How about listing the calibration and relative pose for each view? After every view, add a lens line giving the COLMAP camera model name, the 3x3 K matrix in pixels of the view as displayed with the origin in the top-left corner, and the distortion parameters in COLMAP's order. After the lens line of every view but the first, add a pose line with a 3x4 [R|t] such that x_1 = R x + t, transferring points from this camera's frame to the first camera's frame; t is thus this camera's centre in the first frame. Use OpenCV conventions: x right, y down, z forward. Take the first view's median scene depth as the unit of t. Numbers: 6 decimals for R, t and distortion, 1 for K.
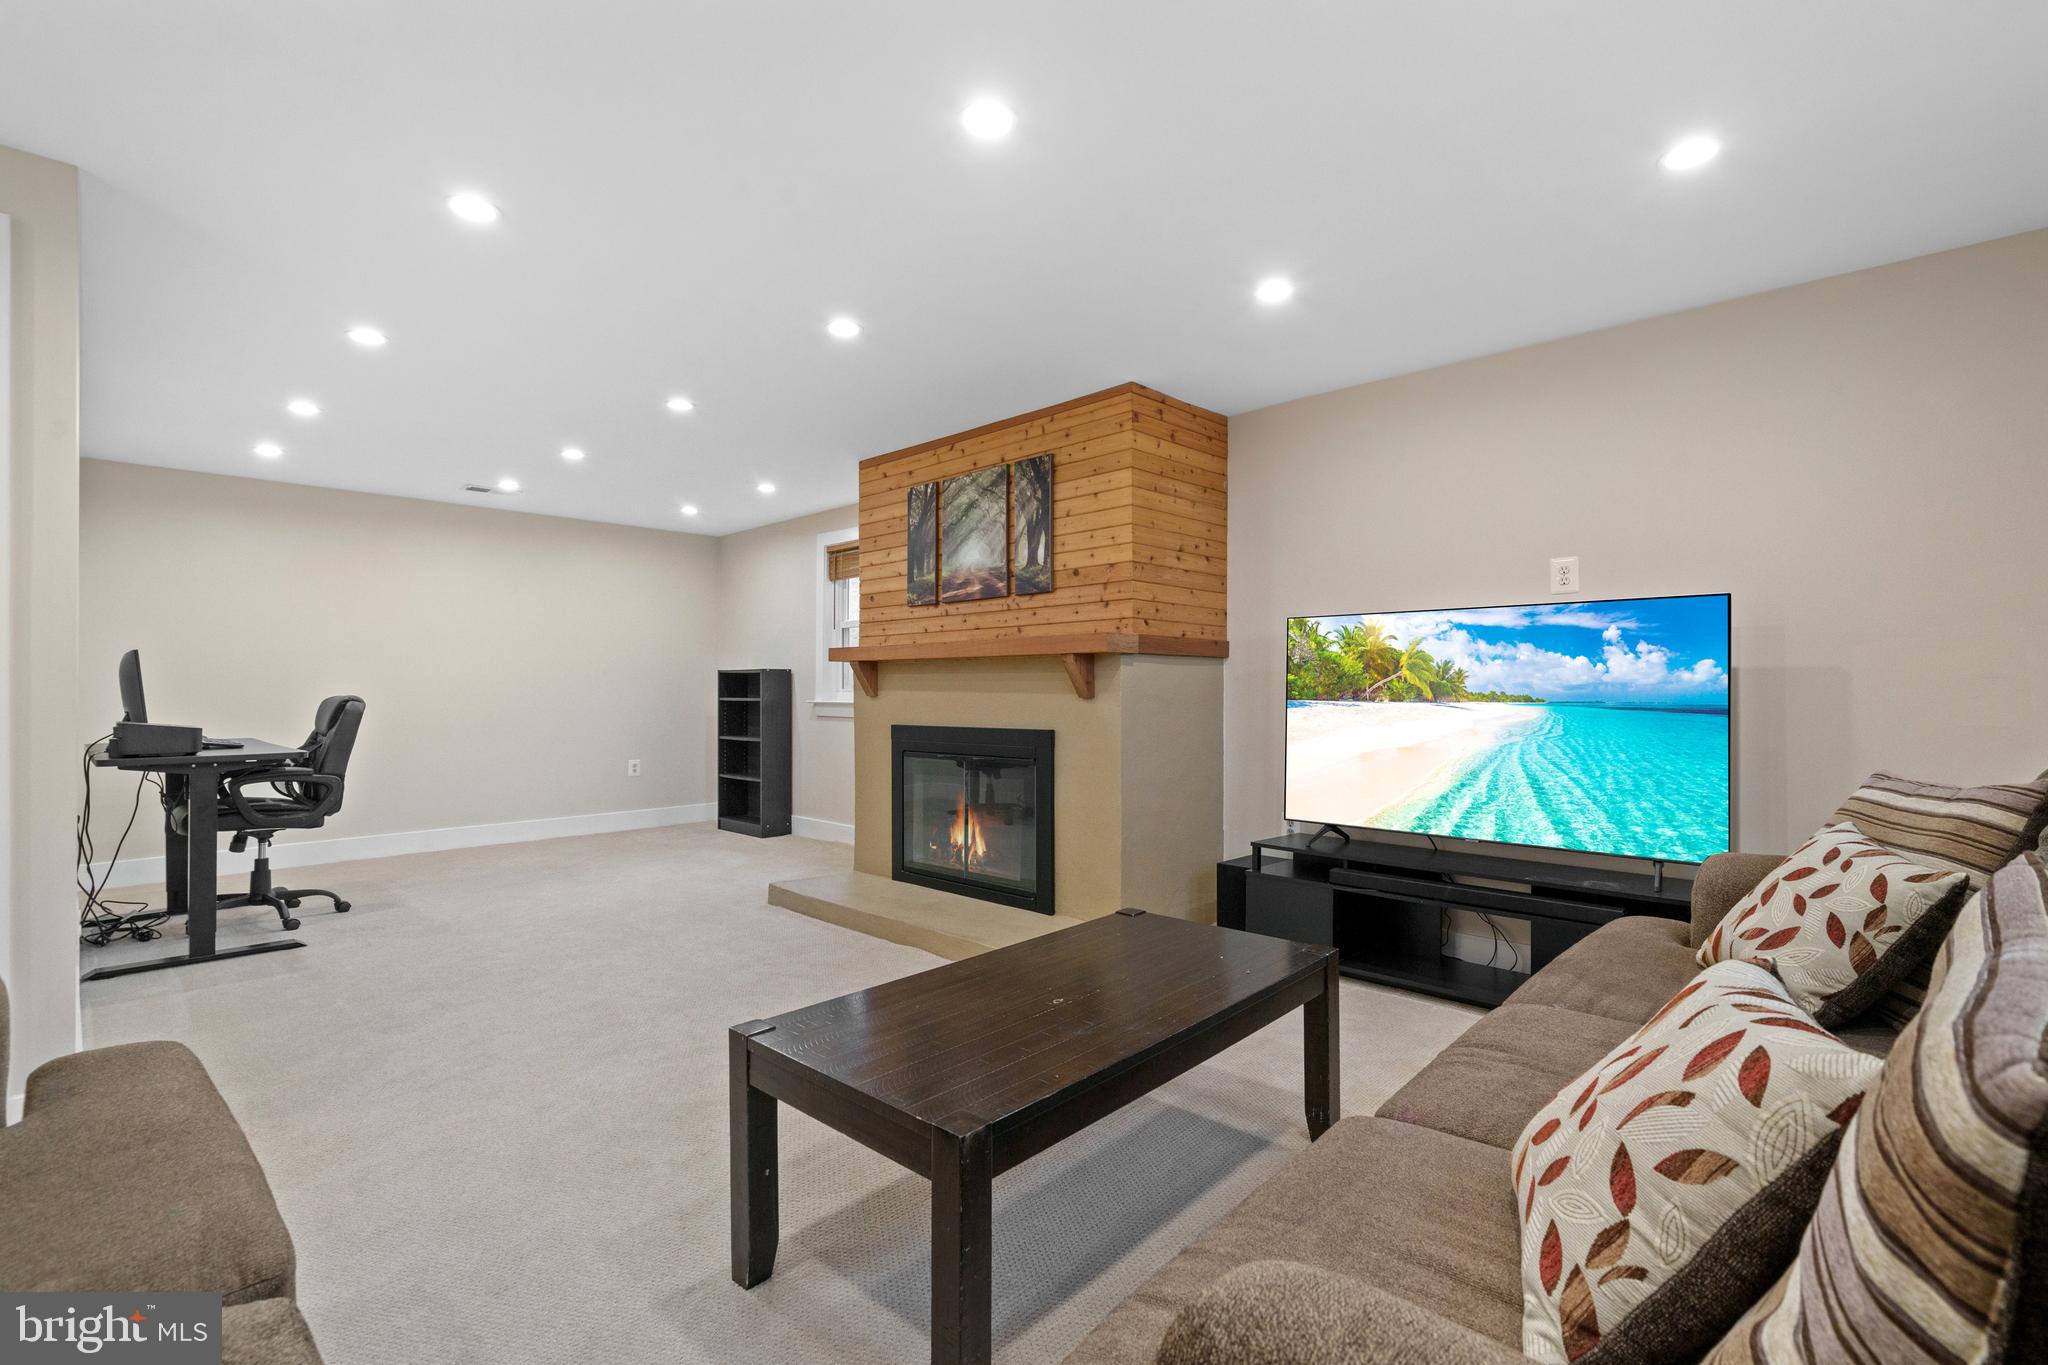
lens RADIAL K [[908.0, 0, 1012.5], [0, 908.0, 691.8], [0, 0, 1]] dist [0.000209, -0.000144]
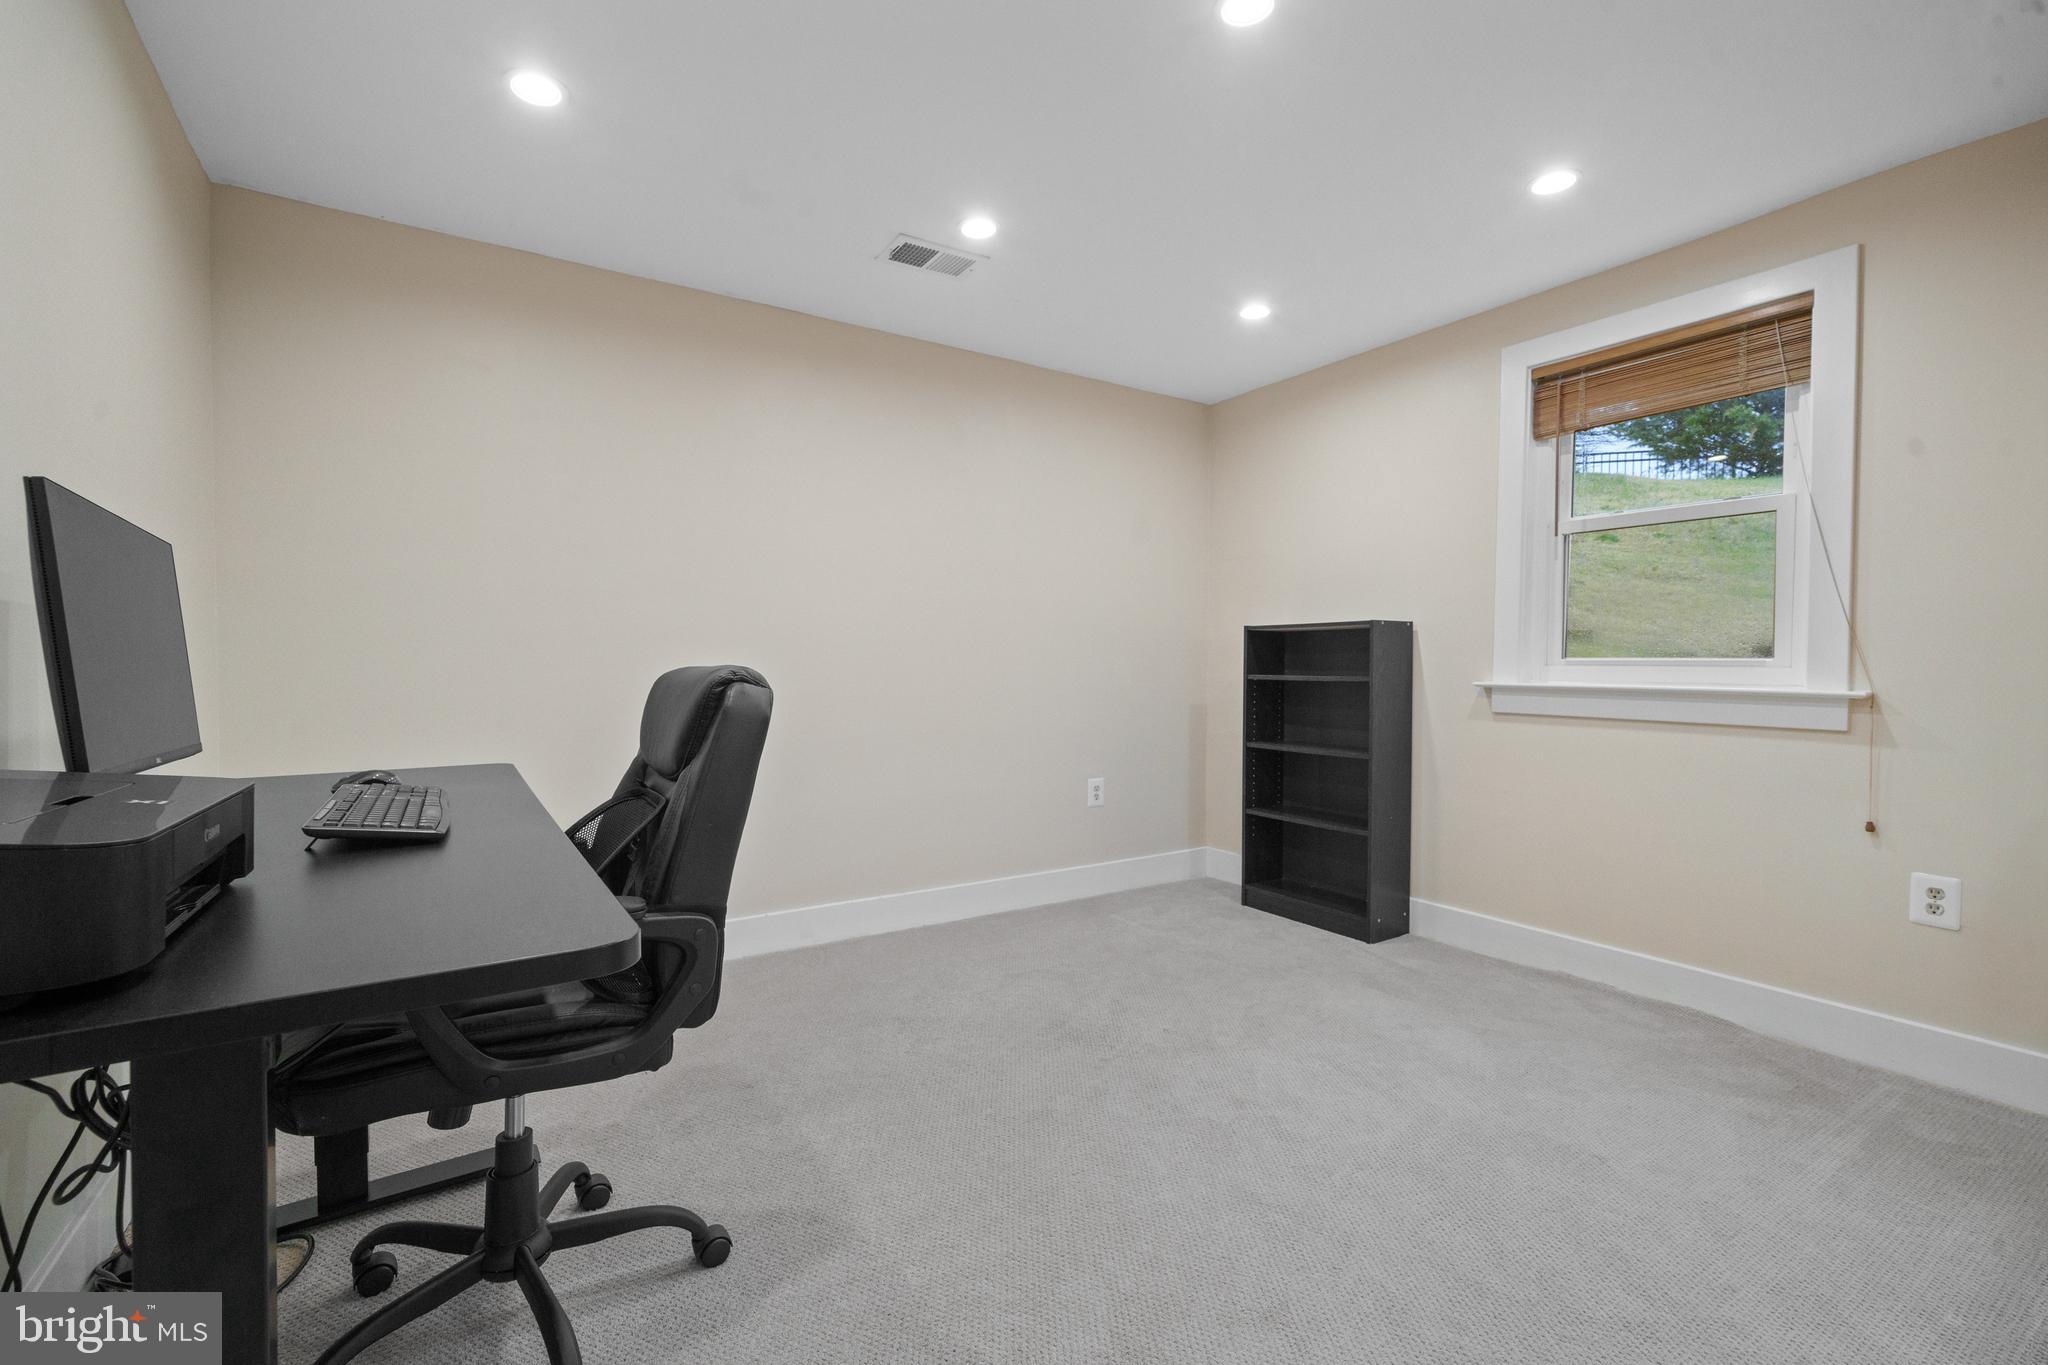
lens RADIAL K [[908.0, 0, 1033.3], [0, 908.0, 690.4], [0, 0, 1]] dist [0.000209, -0.000144]
pose [[0.975923, 0.011461, -0.217815, -0.359201], [-0.005750, 0.999623, 0.026833, 0.002348], [0.218040, -0.024935, 0.975621, 0.455512]]
